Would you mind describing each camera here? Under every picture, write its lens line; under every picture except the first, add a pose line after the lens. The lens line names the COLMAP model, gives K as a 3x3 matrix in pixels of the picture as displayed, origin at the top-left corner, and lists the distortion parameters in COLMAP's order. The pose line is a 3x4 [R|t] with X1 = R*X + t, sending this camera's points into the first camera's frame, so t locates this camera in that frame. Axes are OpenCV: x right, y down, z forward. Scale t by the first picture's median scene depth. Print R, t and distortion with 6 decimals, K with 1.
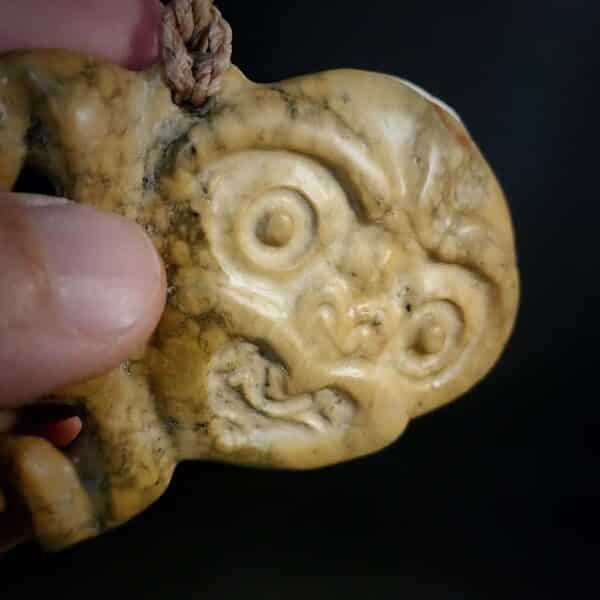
lens RADIAL K [[1115.2, 0, 300.4], [0, 1115.2, 284.8], [0, 0, 1]] dist [0.099528, 0.000000]
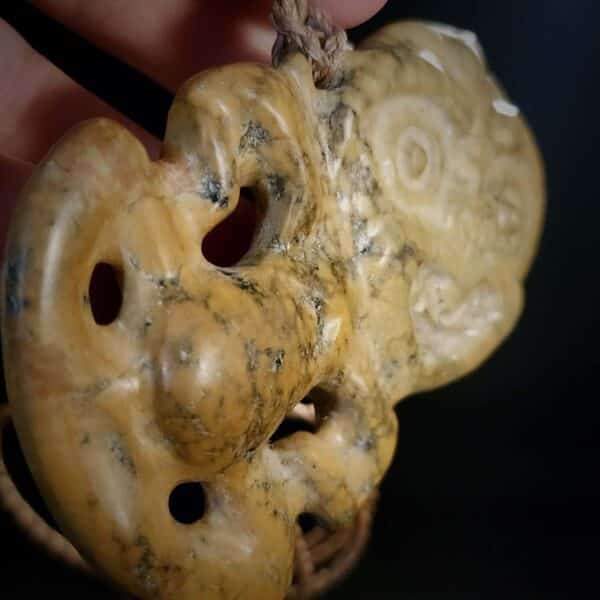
lens RADIAL K [[1115.2, 0, 299.3], [0, 1115.2, 303.3], [0, 0, 1]] dist [0.099528, 0.000000]
pose [[0.815306, -0.399672, 0.418973, -0.643388], [0.436225, 0.899788, 0.009459, 0.018111], [-0.380767, 0.175055, 0.907949, 0.019894]]
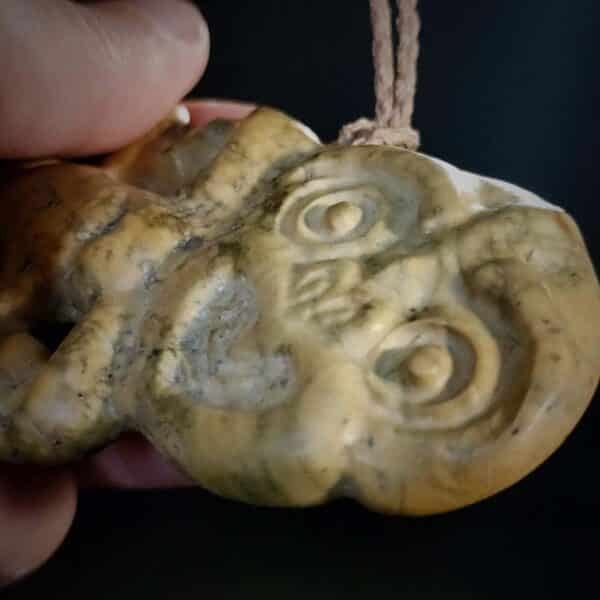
lens RADIAL K [[1115.2, 0, 301.5], [0, 1115.2, 298.3], [0, 0, 1]] dist [0.099528, 0.000000]
pose [[0.684337, -0.017774, -0.728950, 0.669045], [-0.674469, 0.364456, -0.642077, 0.626263], [0.277083, 0.931051, 0.237423, 0.795844]]
